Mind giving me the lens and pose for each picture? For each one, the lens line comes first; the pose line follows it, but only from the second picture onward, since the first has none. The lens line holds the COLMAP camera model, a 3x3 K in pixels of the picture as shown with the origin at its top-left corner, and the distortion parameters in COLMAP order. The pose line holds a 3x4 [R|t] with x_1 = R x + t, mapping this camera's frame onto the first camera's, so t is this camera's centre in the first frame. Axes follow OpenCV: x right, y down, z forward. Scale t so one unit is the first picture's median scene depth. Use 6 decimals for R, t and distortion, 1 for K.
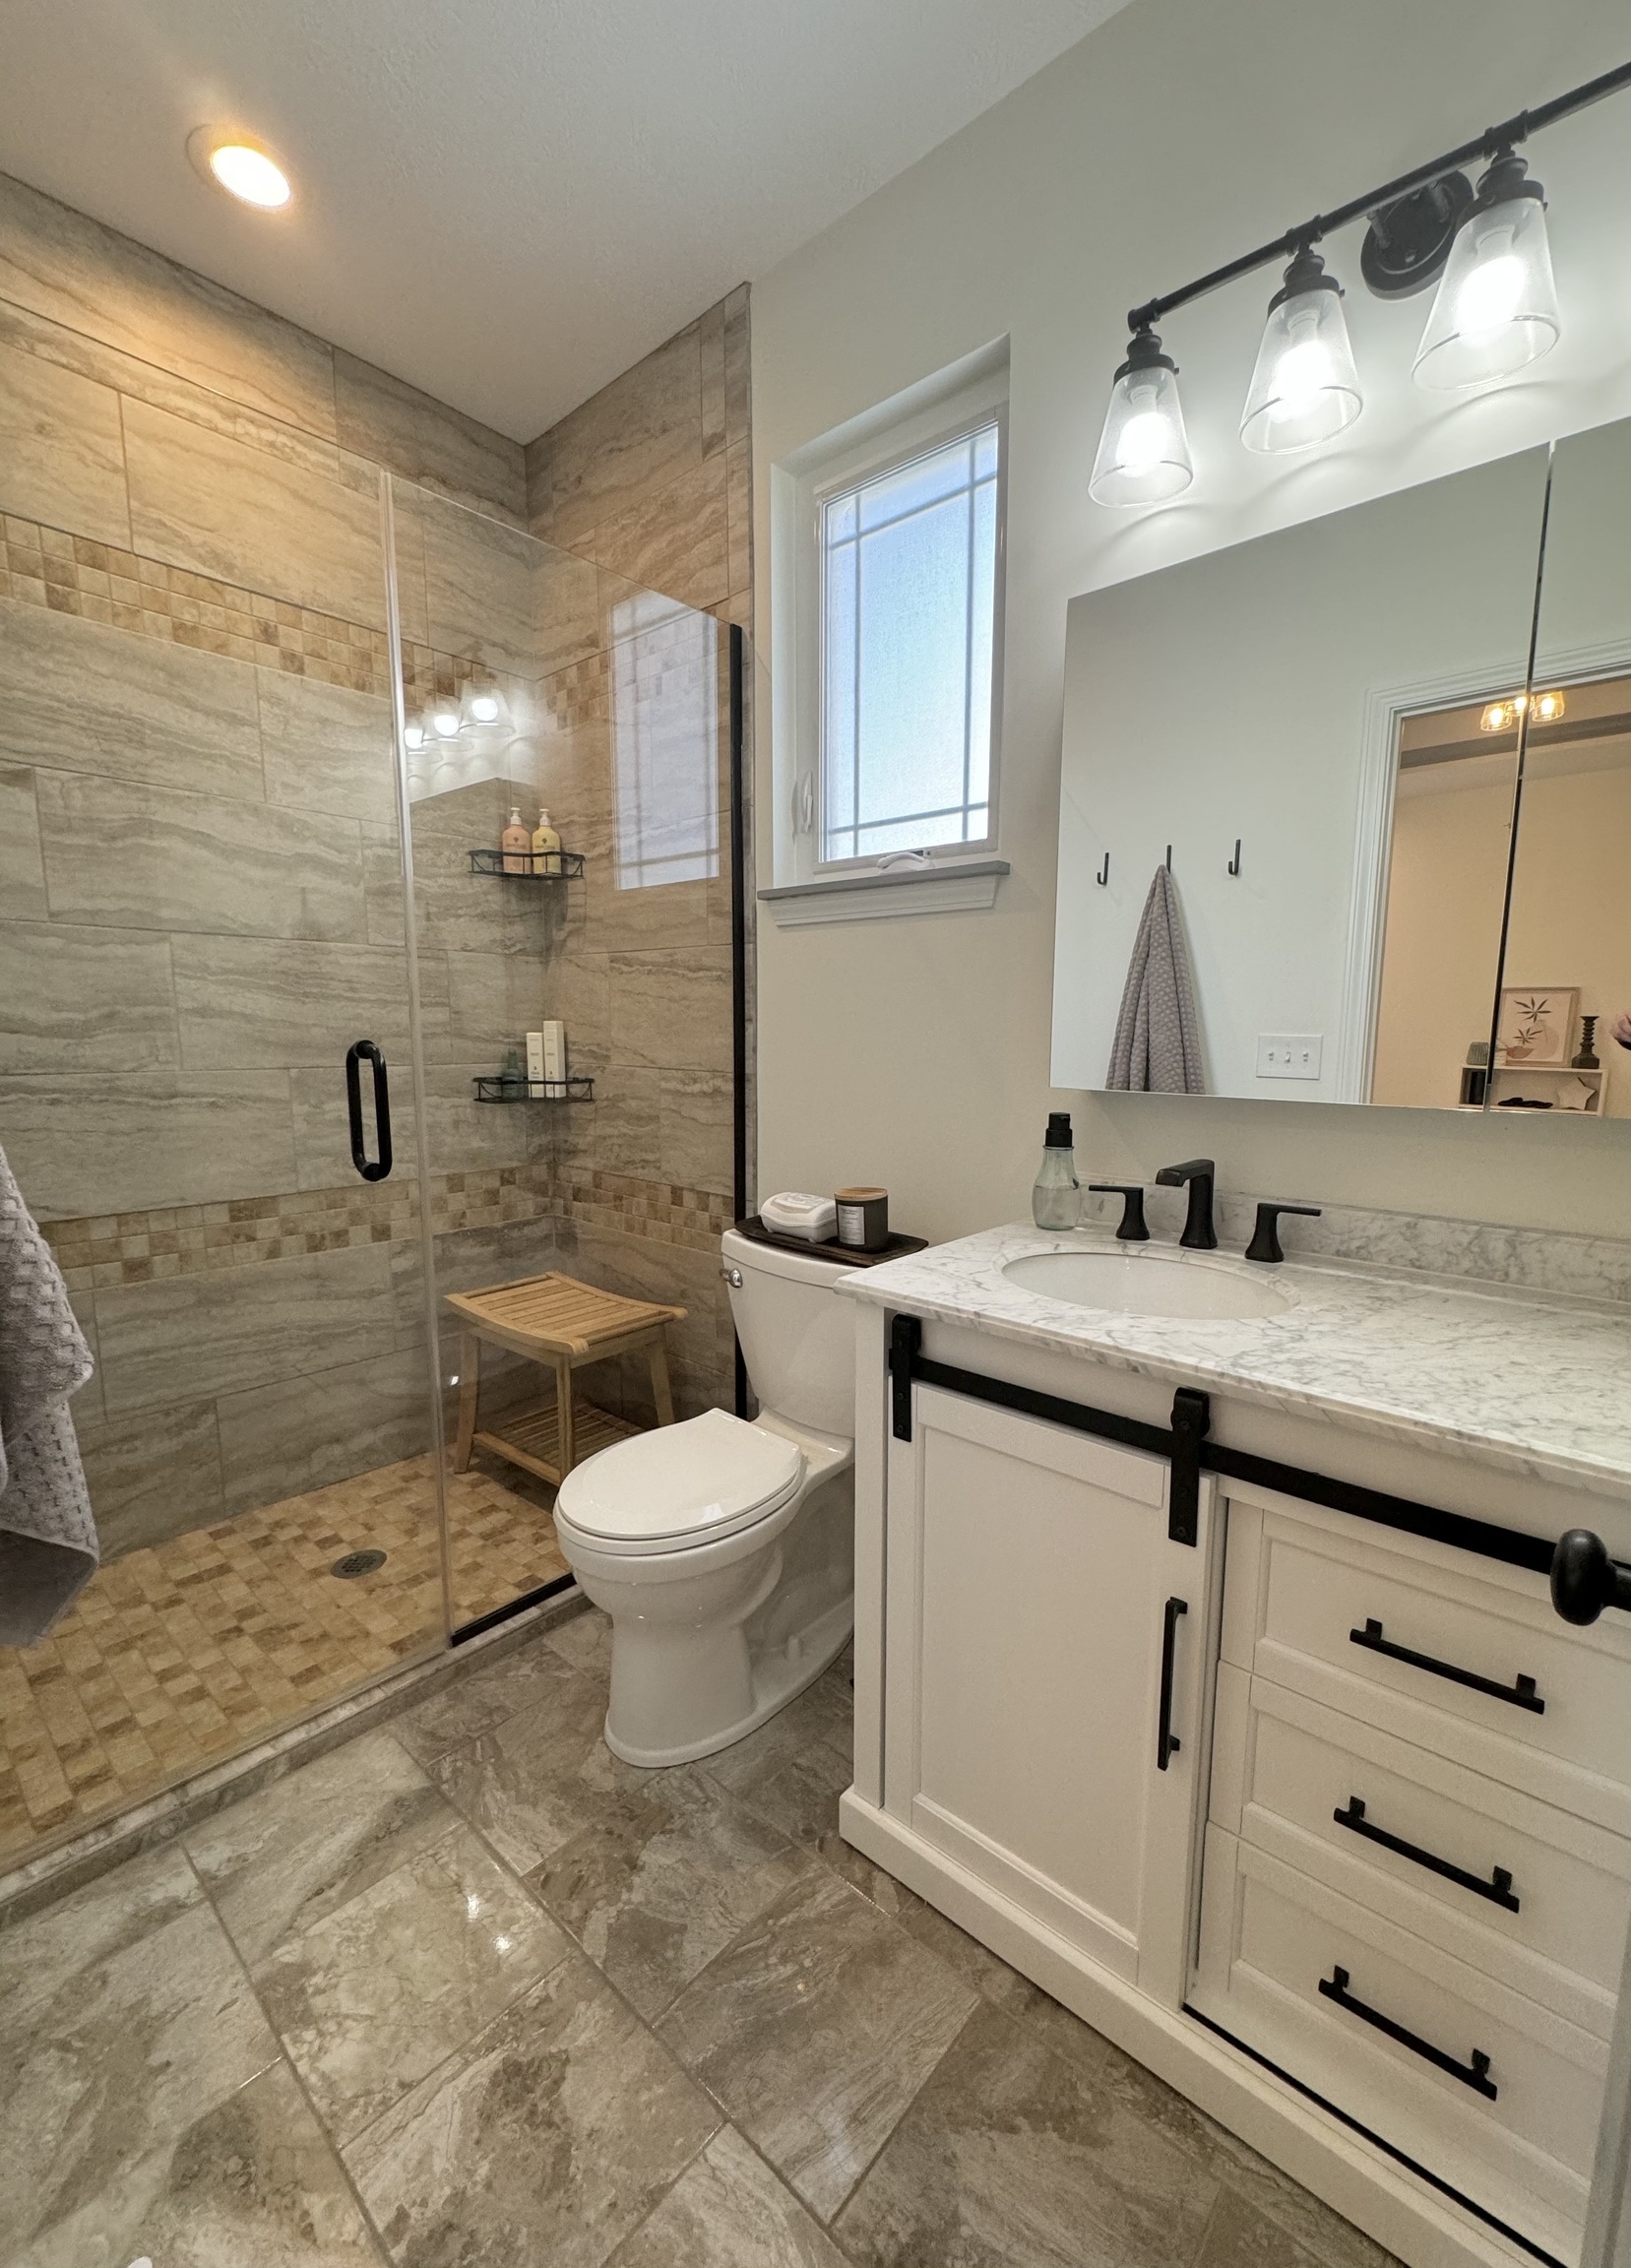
lens RADIAL K [[922.7, 0, 870.5], [0, 922.7, 1157.0], [0, 0, 1]] dist [-0.001696, 0.000174]
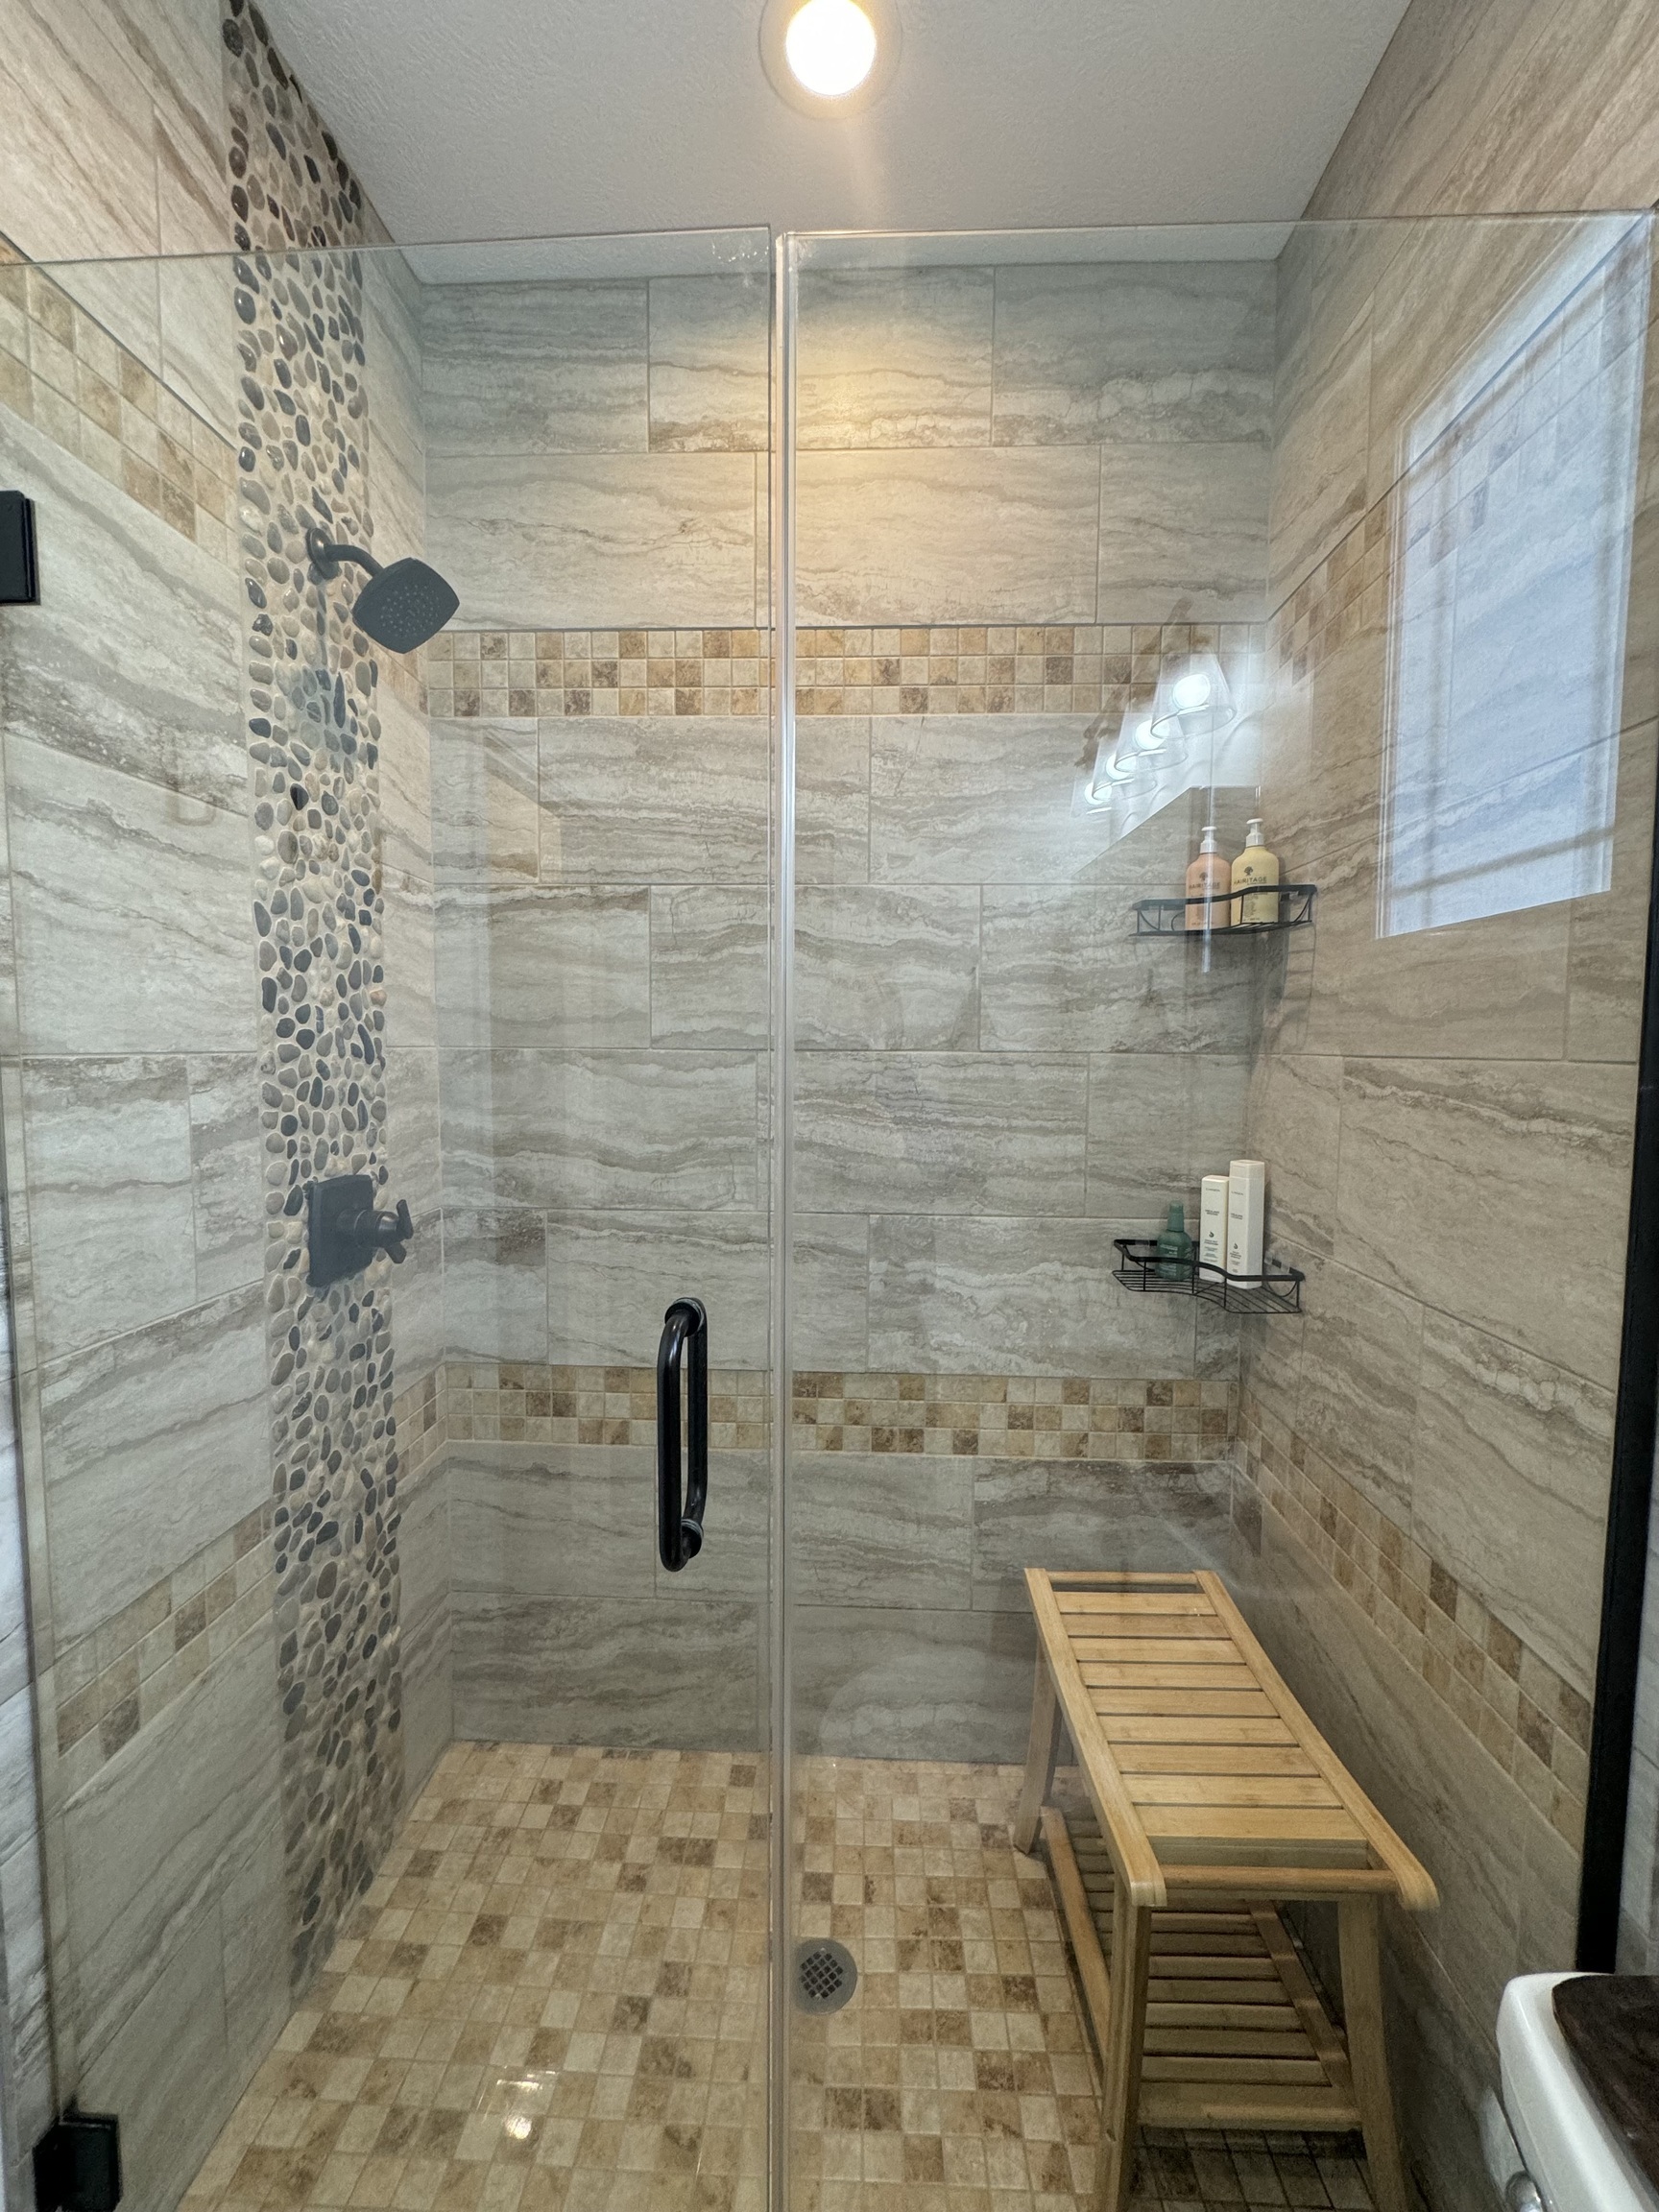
lens RADIAL K [[884.2, 0, 831.9], [0, 884.2, 1100.4], [0, 0, 1]] dist [-0.002552, 0.000749]
pose [[0.605669, 0.044071, -0.794495, -0.064391], [-0.112880, 0.993126, -0.030963, -0.173248], [0.787670, 0.108435, 0.606480, 0.539305]]
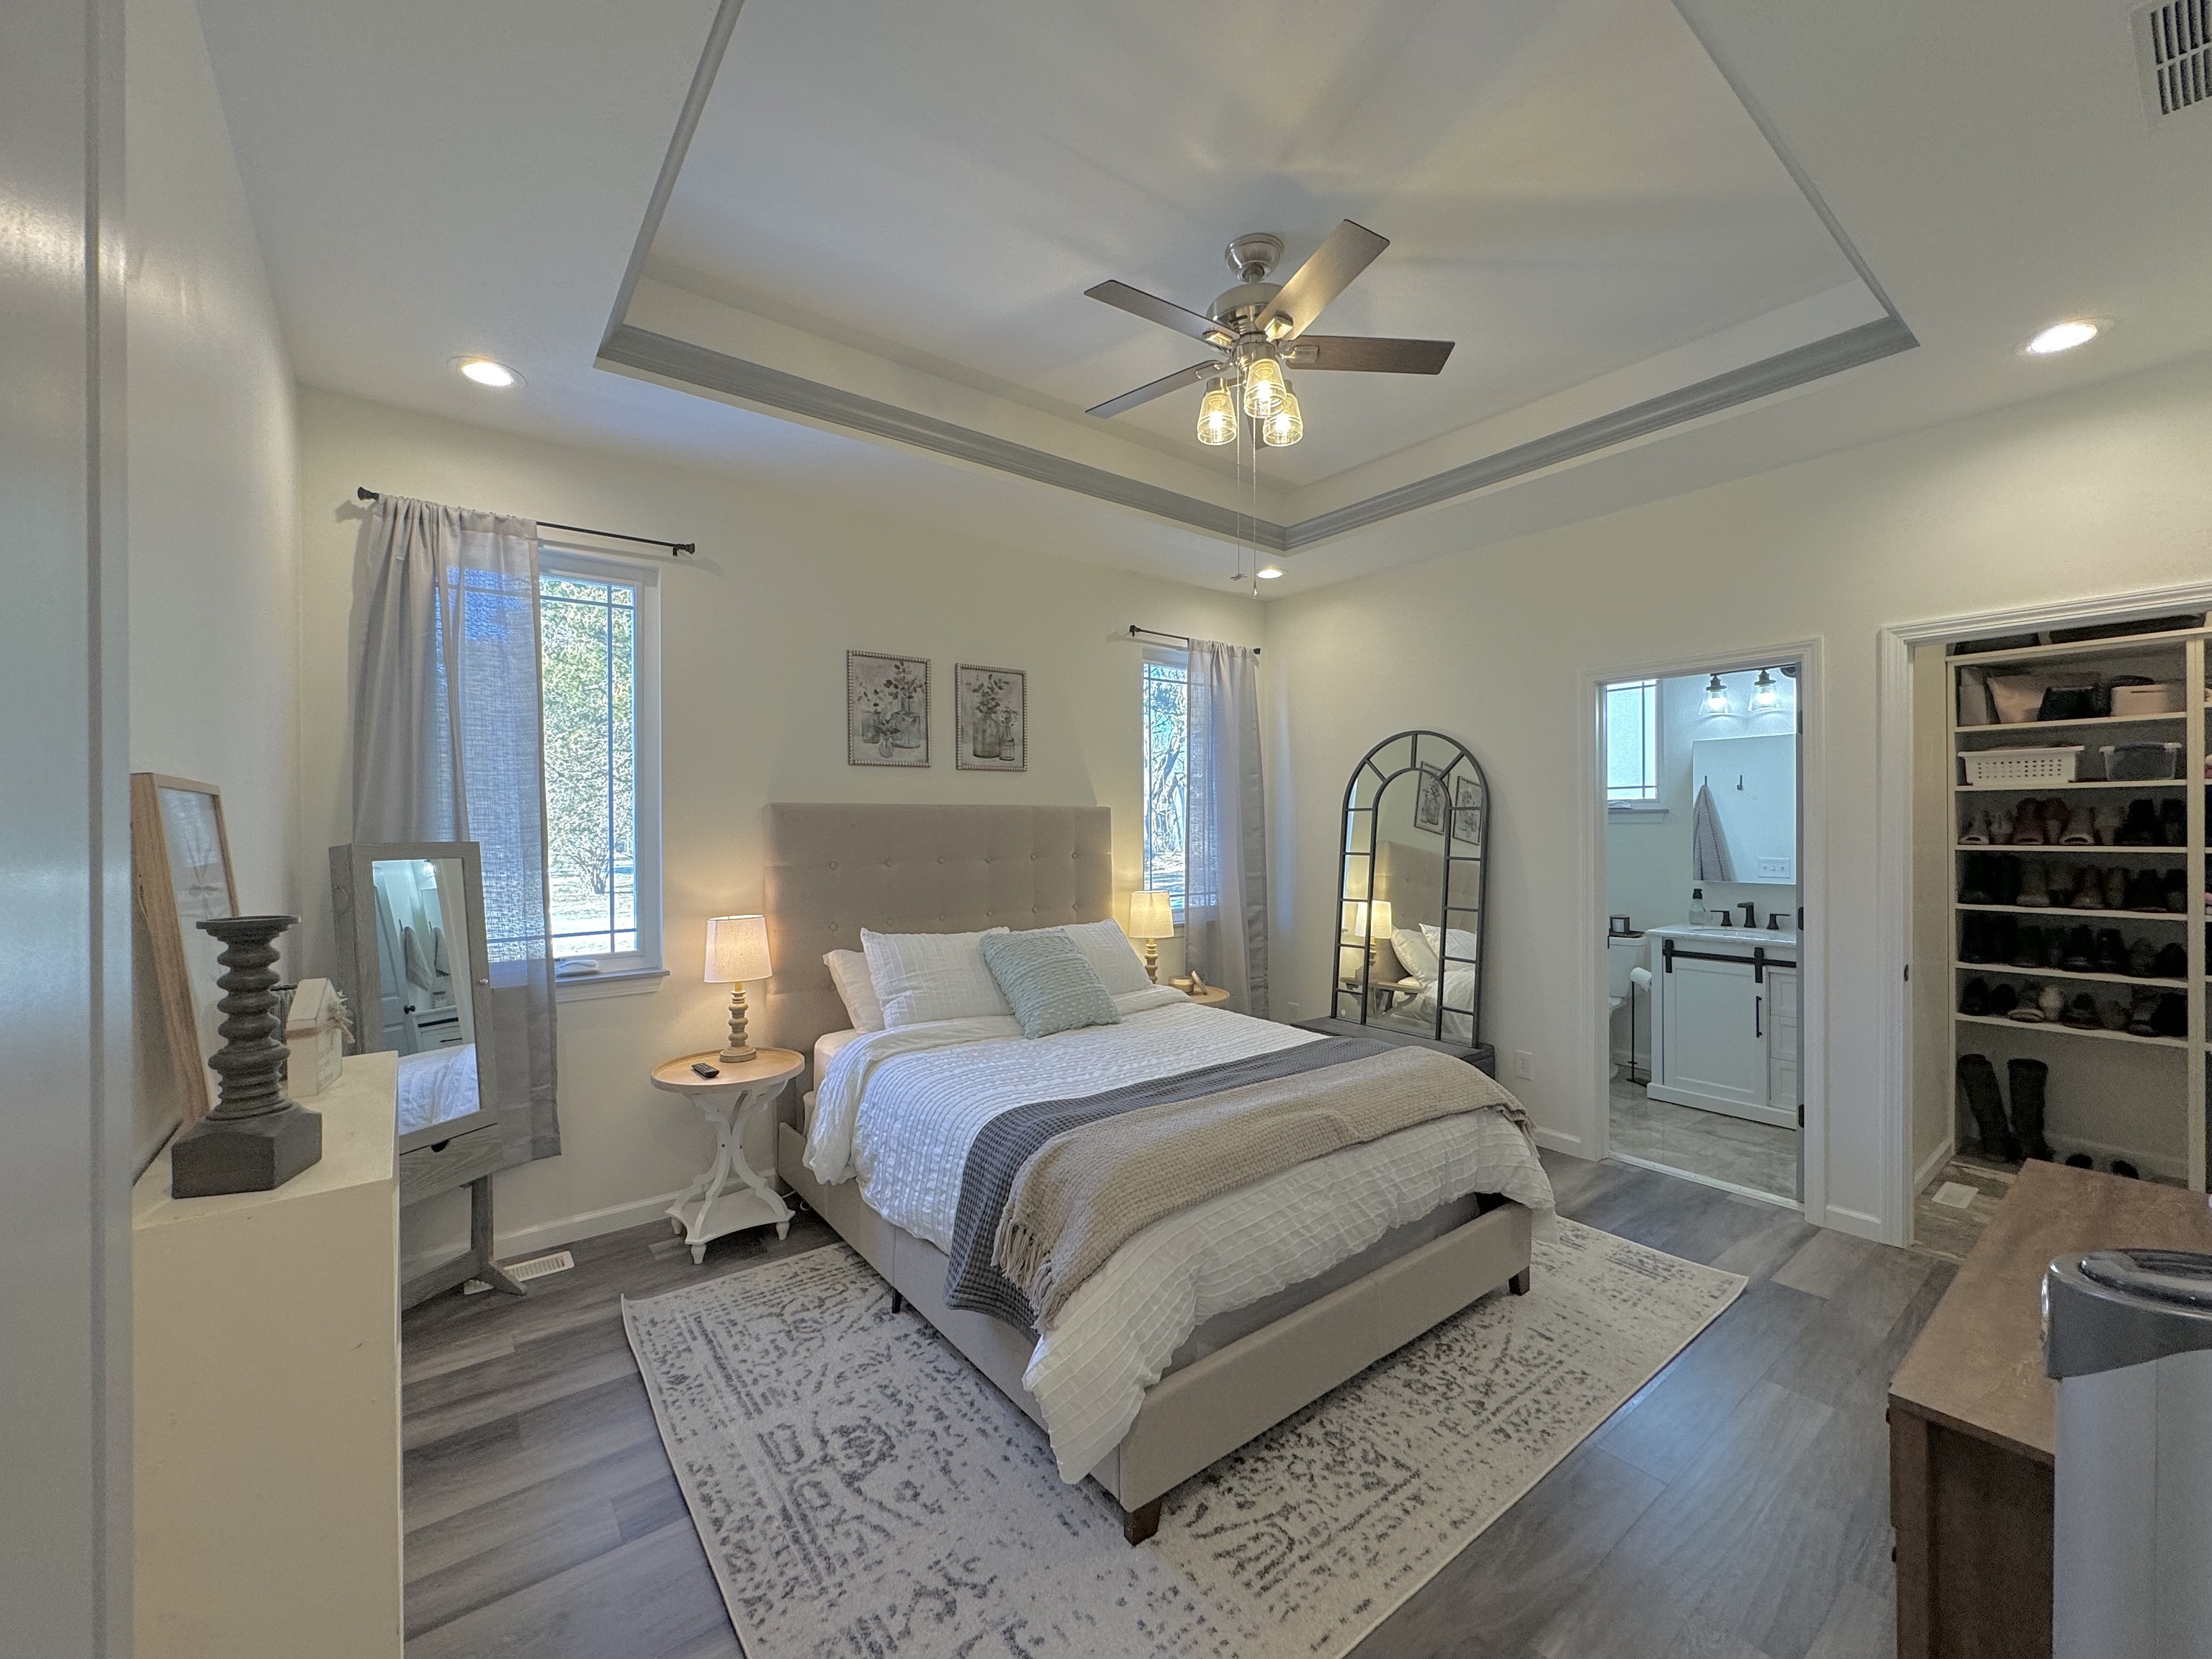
lens RADIAL K [[884.2, 0, 1099.8], [0, 884.2, 830.2], [0, 0, 1]] dist [-0.002552, 0.000749]
pose [[0.975372, -0.014633, -0.220079, -0.870970], [-0.016268, 0.990307, -0.137942, 0.159344], [0.219964, 0.138125, 0.965680, -1.877081]]
